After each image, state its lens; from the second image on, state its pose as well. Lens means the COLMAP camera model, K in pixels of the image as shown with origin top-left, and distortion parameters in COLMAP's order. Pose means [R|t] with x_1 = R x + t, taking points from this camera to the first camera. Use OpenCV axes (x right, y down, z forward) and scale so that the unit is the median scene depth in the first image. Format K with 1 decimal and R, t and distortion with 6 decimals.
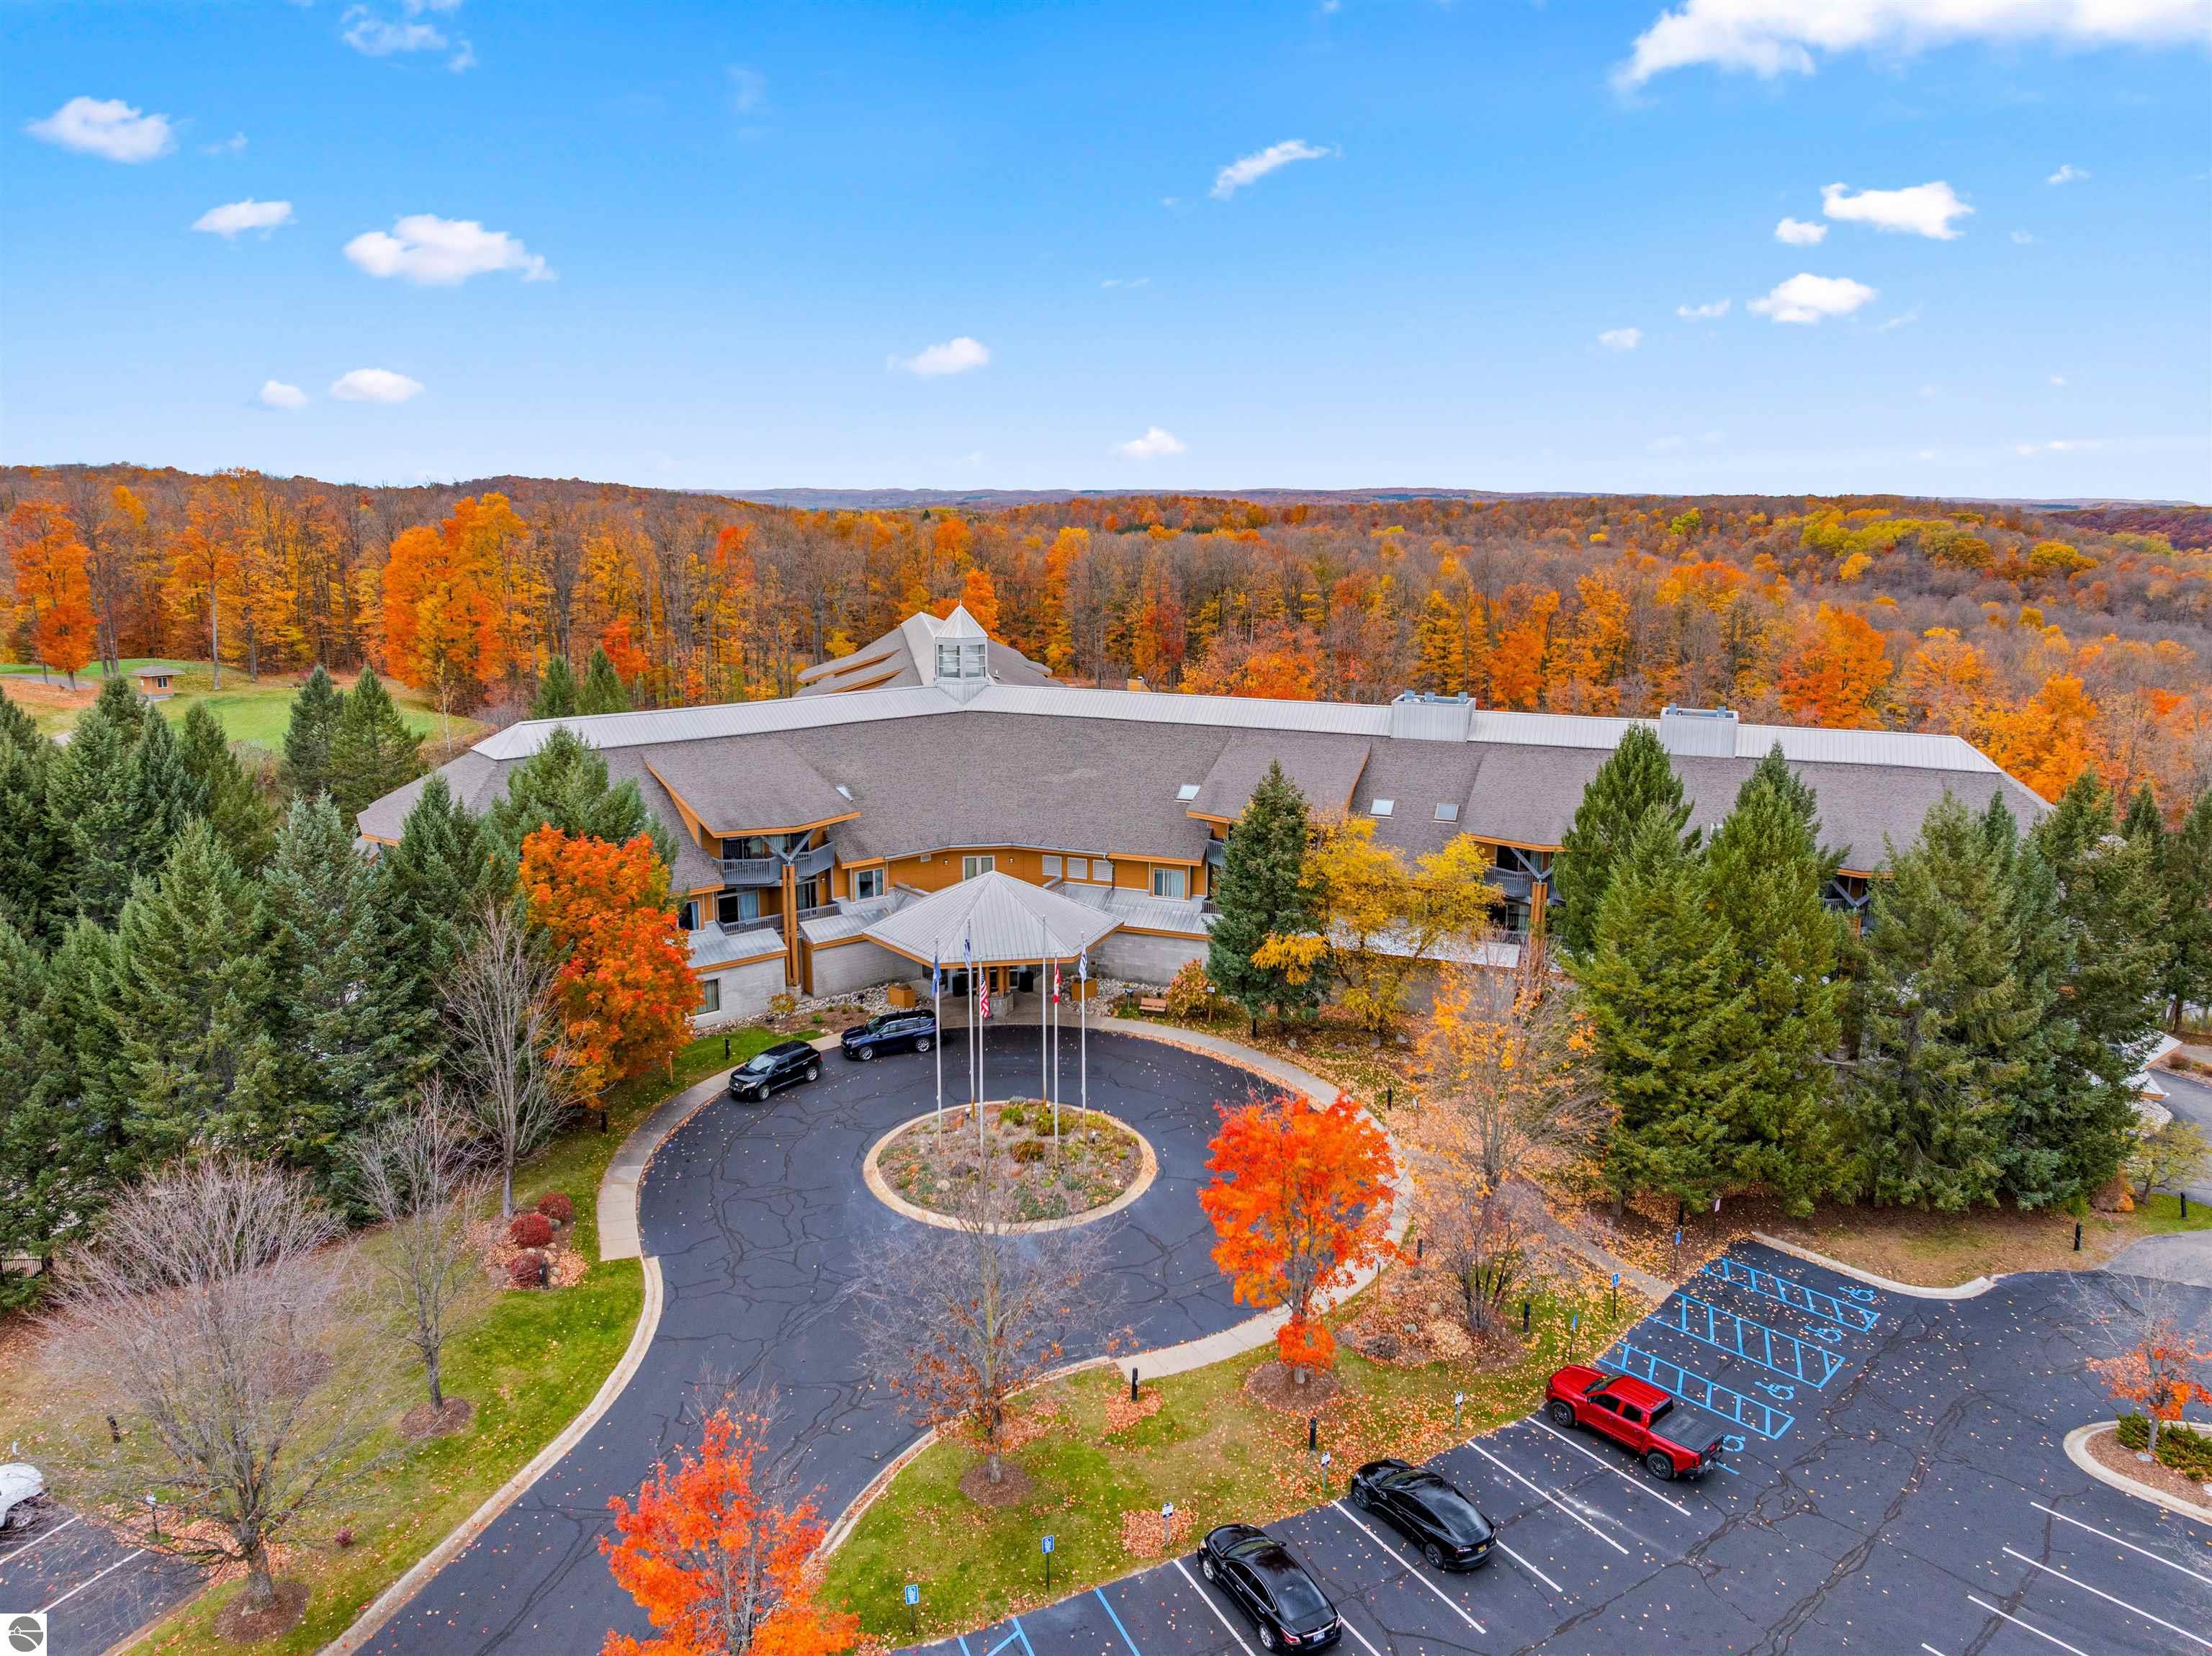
lens RADIAL K [[1545.2, 0, 1114.2], [0, 1545.2, 835.5], [0, 0, 1]] dist [-0.043831, -0.003349]
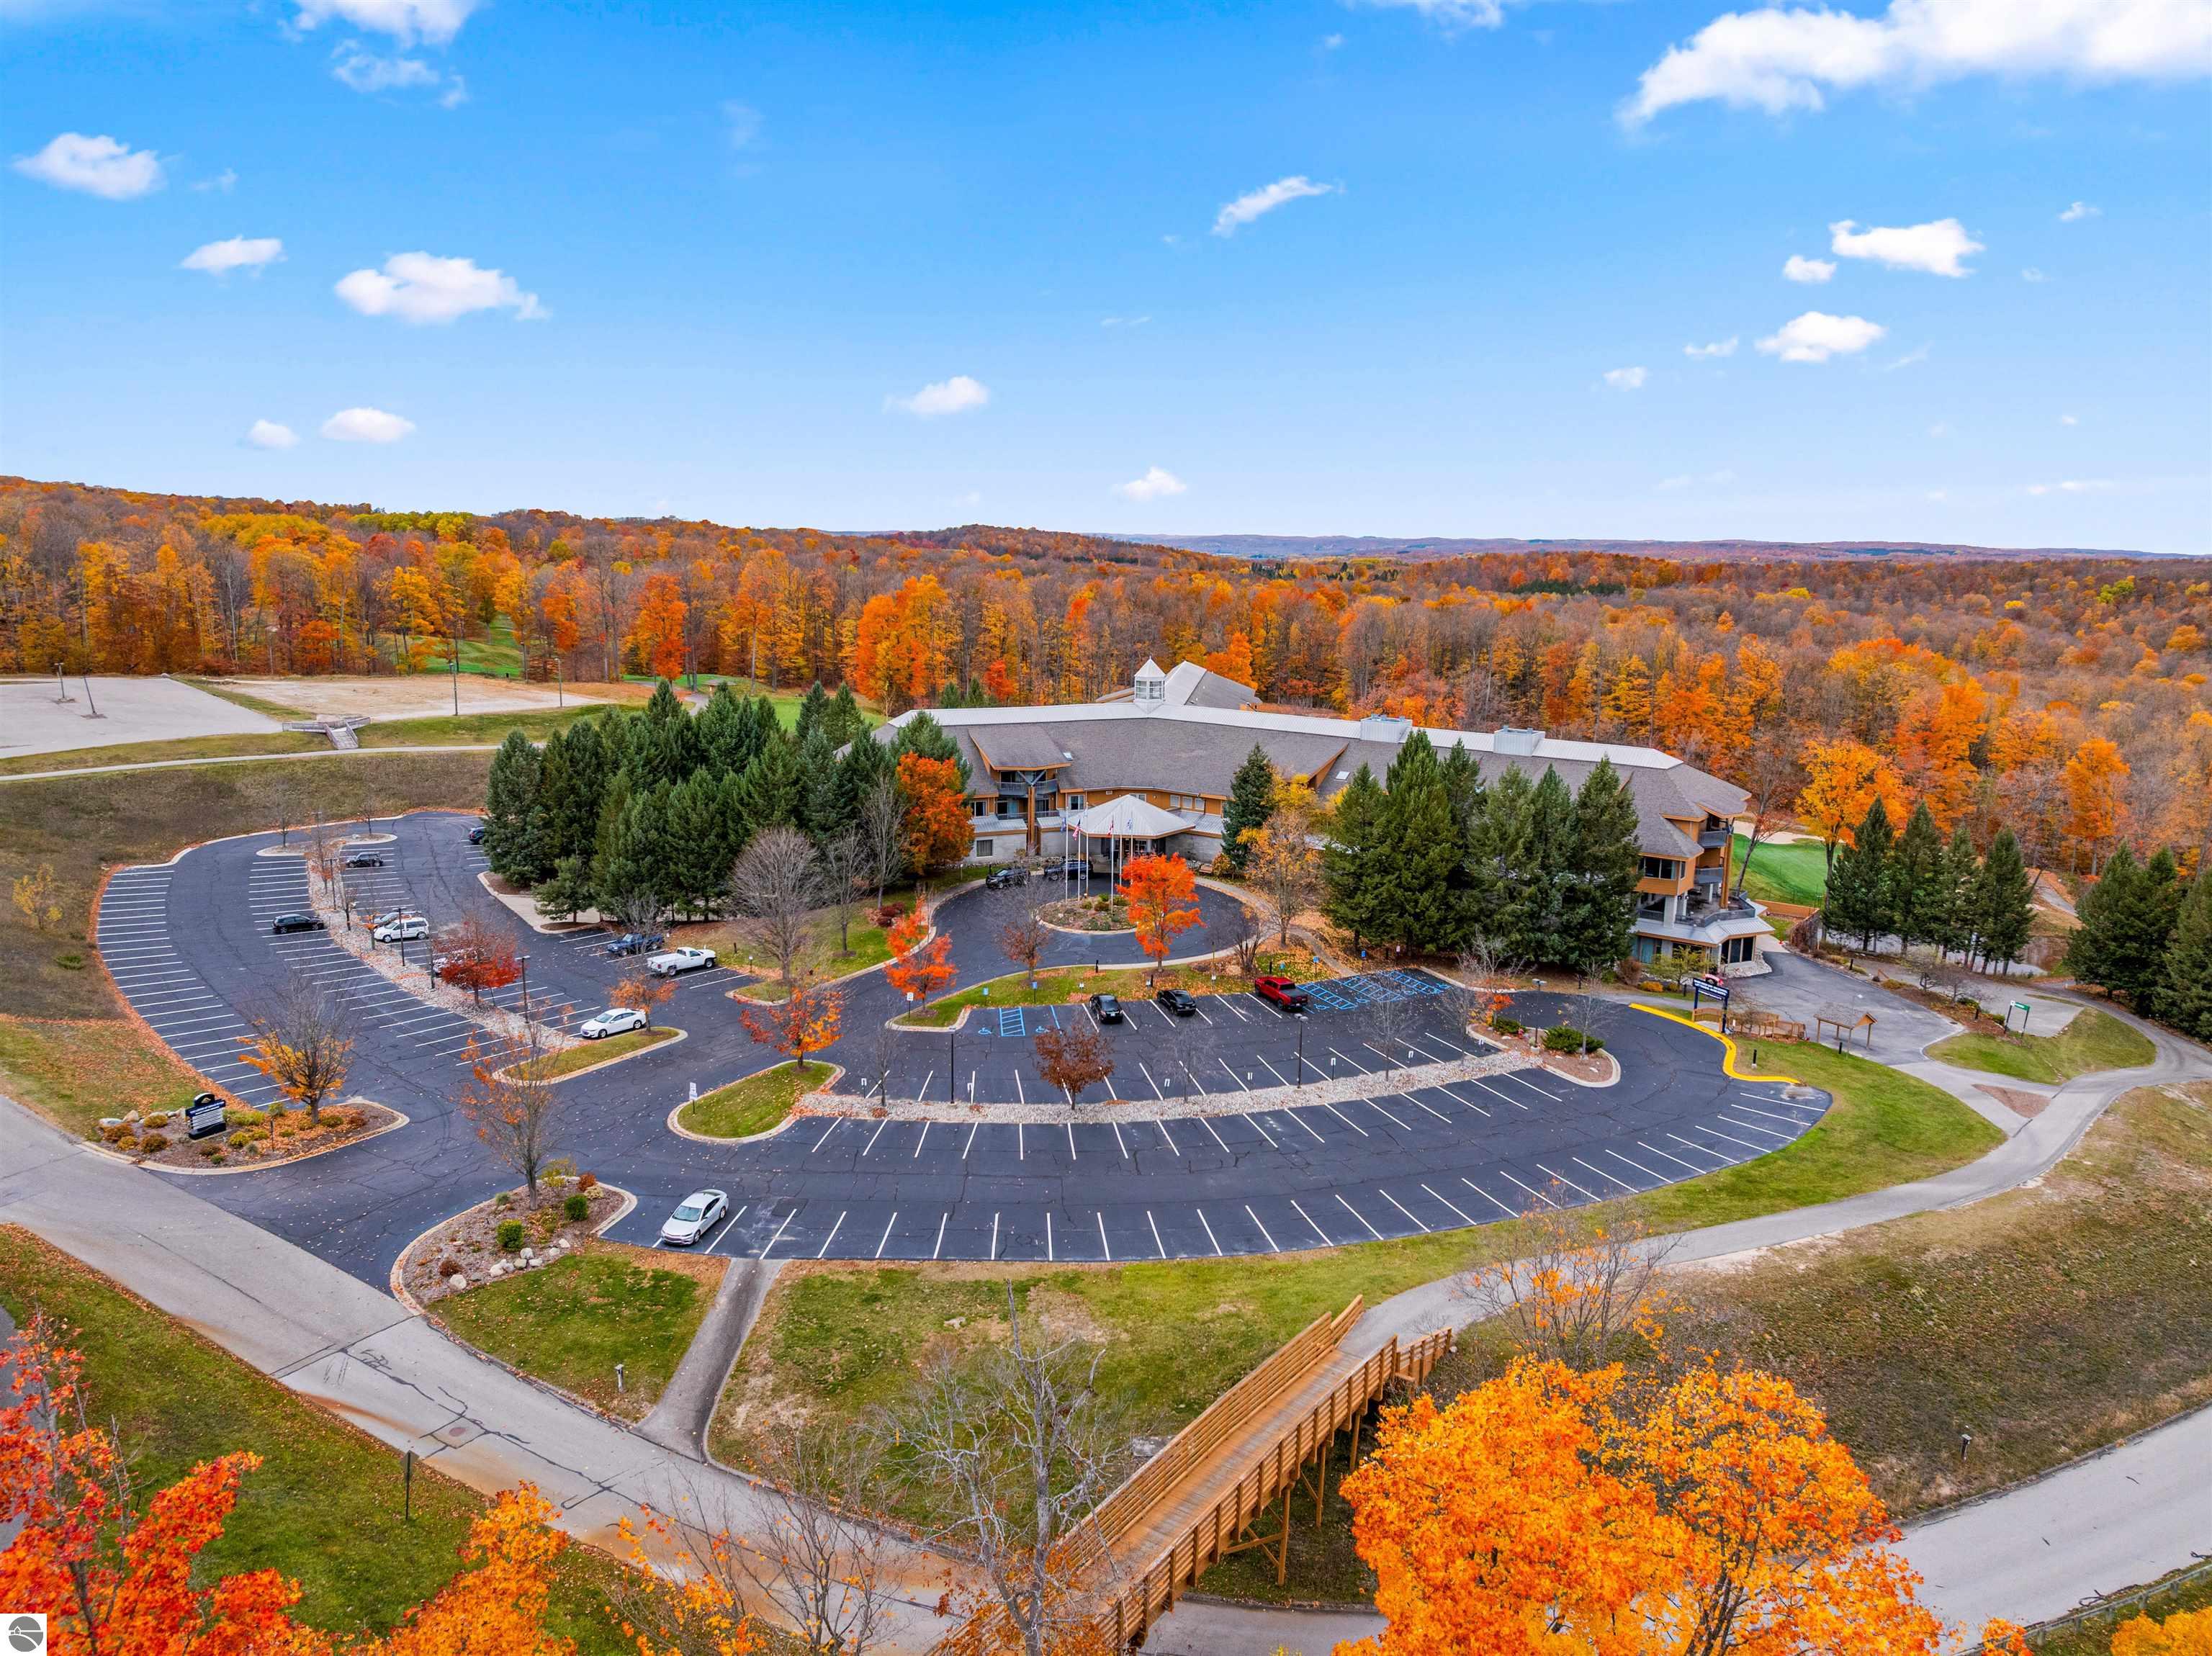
lens RADIAL K [[1540.6, 0, 1106.0], [0, 1540.6, 828.0], [0, 0, 1]] dist [-0.038760, 0.001969]
pose [[0.958758, 0.059177, -0.277995, 0.520141], [-0.068535, 0.997359, -0.024060, 0.134984], [0.275837, 0.042120, 0.960281, -1.047346]]
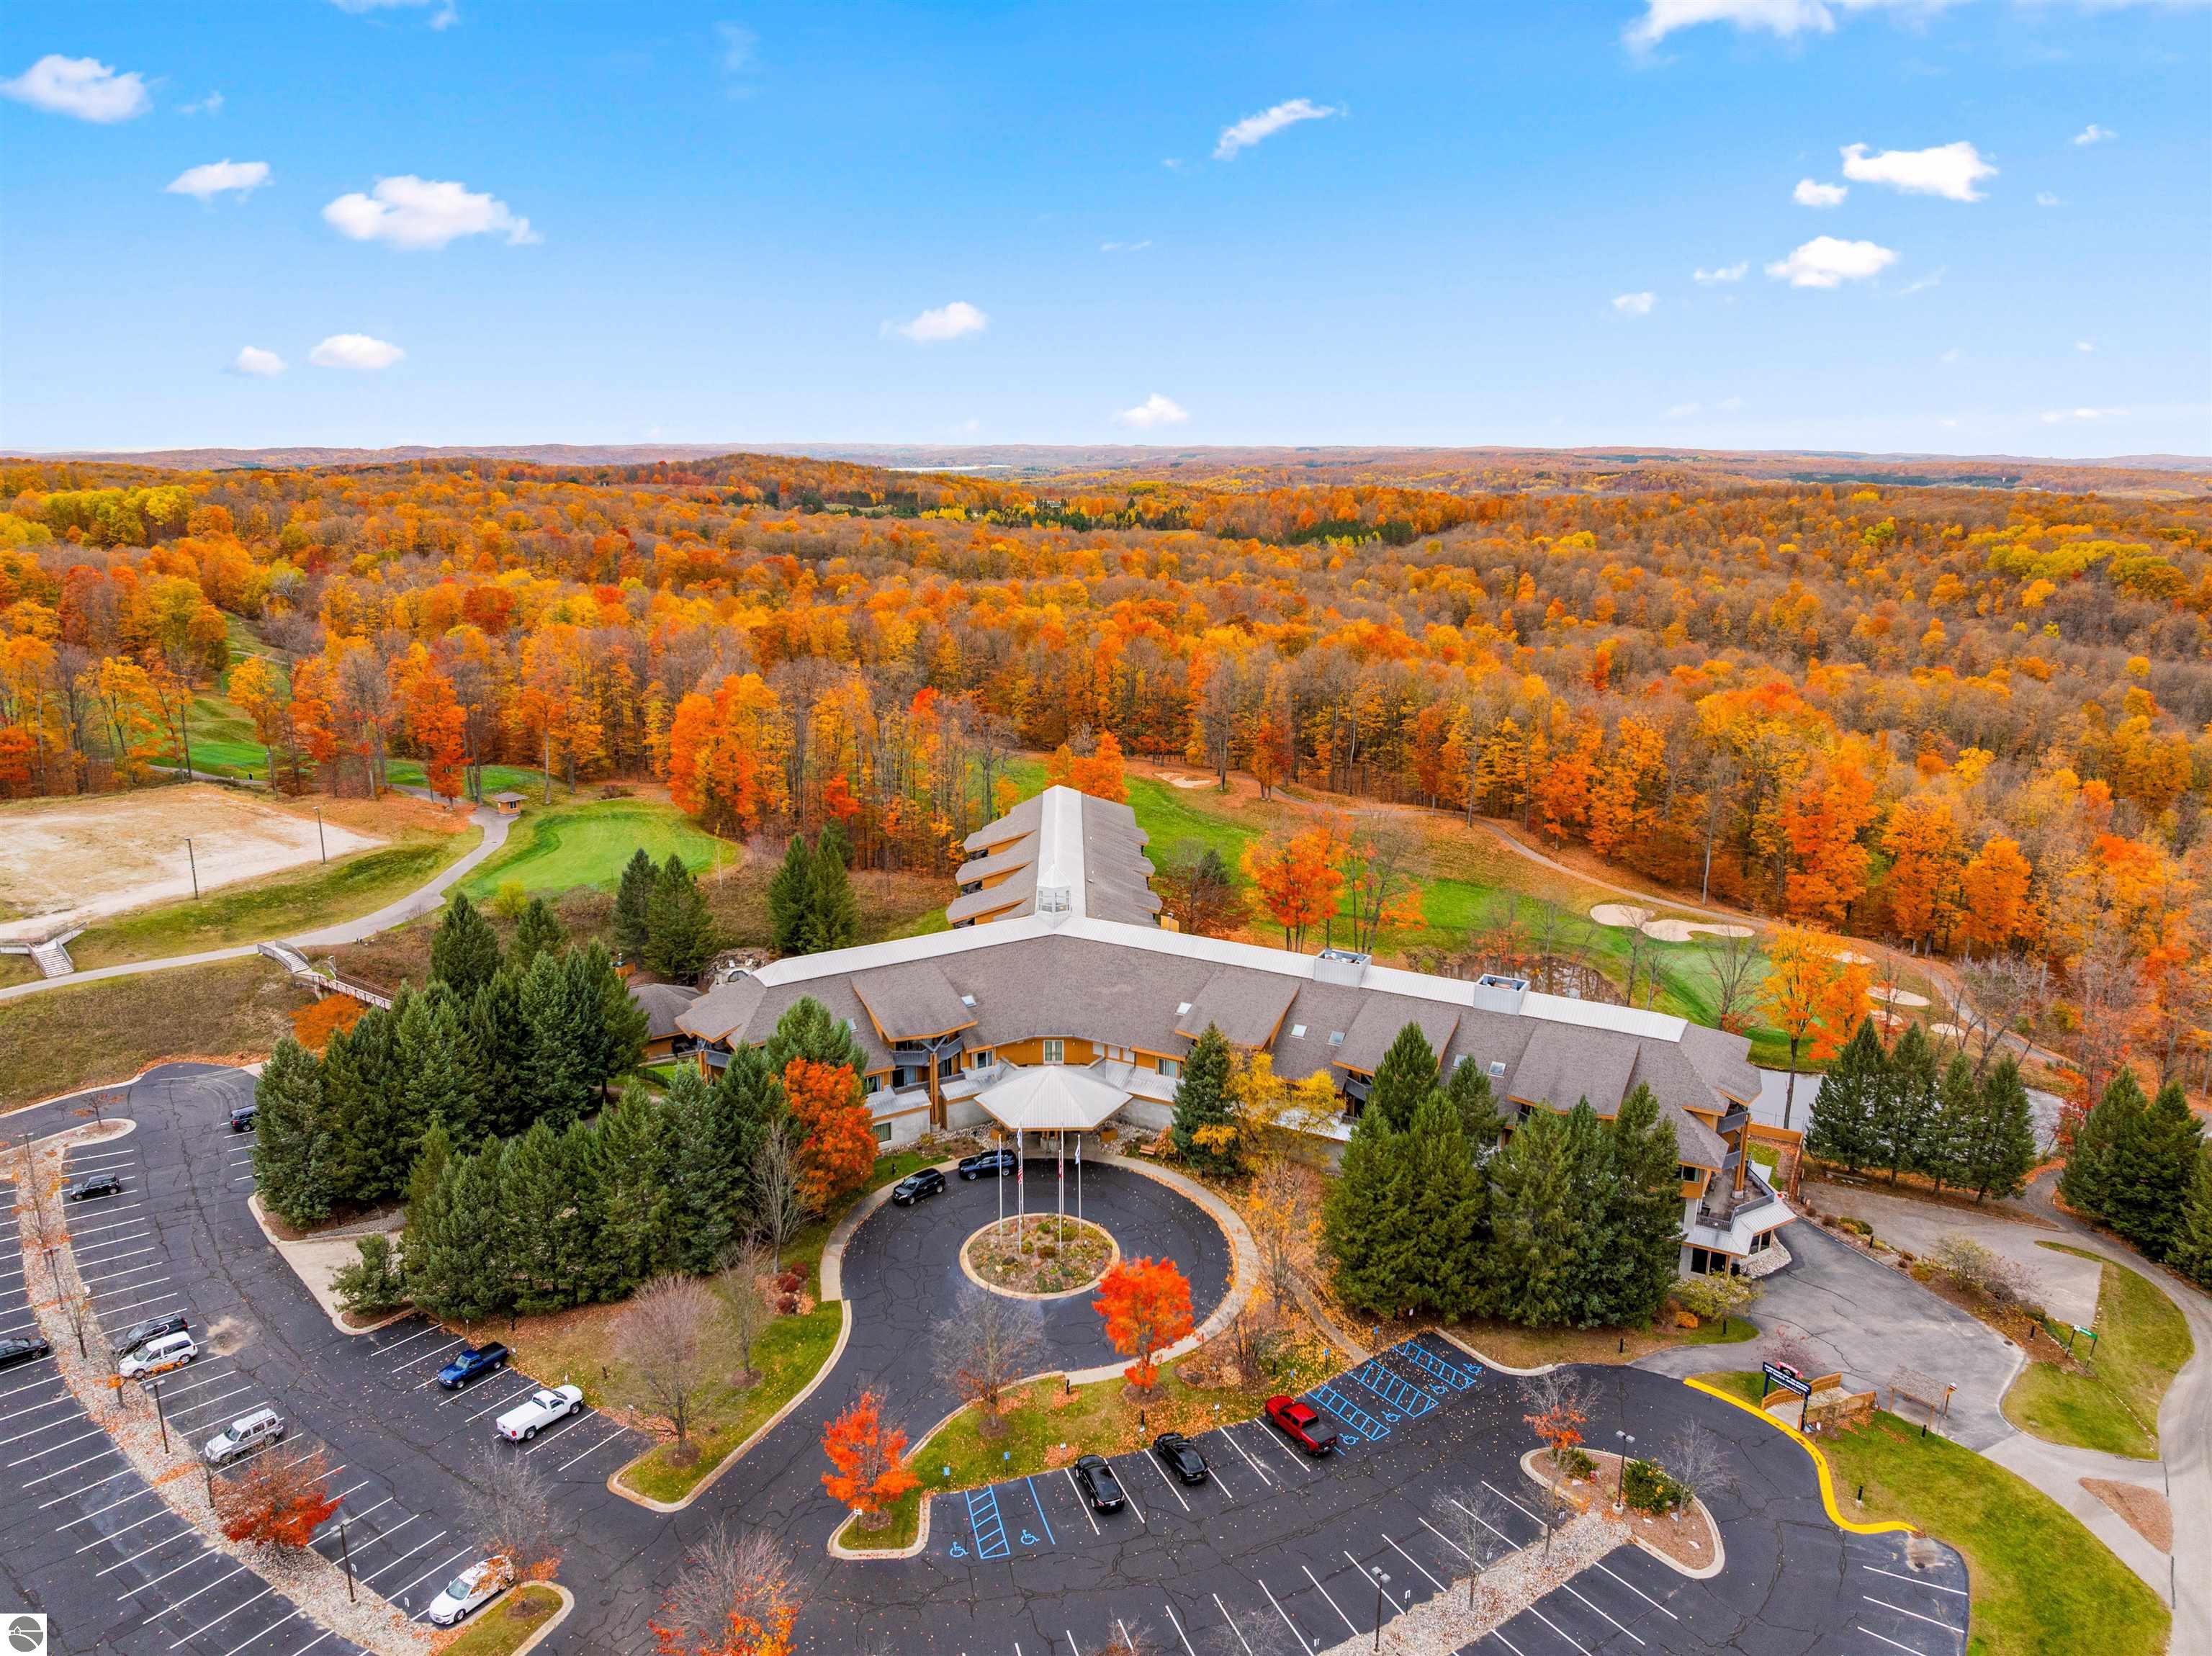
lens RADIAL K [[1540.6, 0, 1106.0], [0, 1540.6, 828.0], [0, 0, 1]] dist [-0.038760, 0.001969]
pose [[0.989945, 0.030174, -0.138199, 0.236945], [-0.026904, 0.999313, 0.025472, -0.328215], [0.138873, -0.021498, 0.990077, -0.747923]]
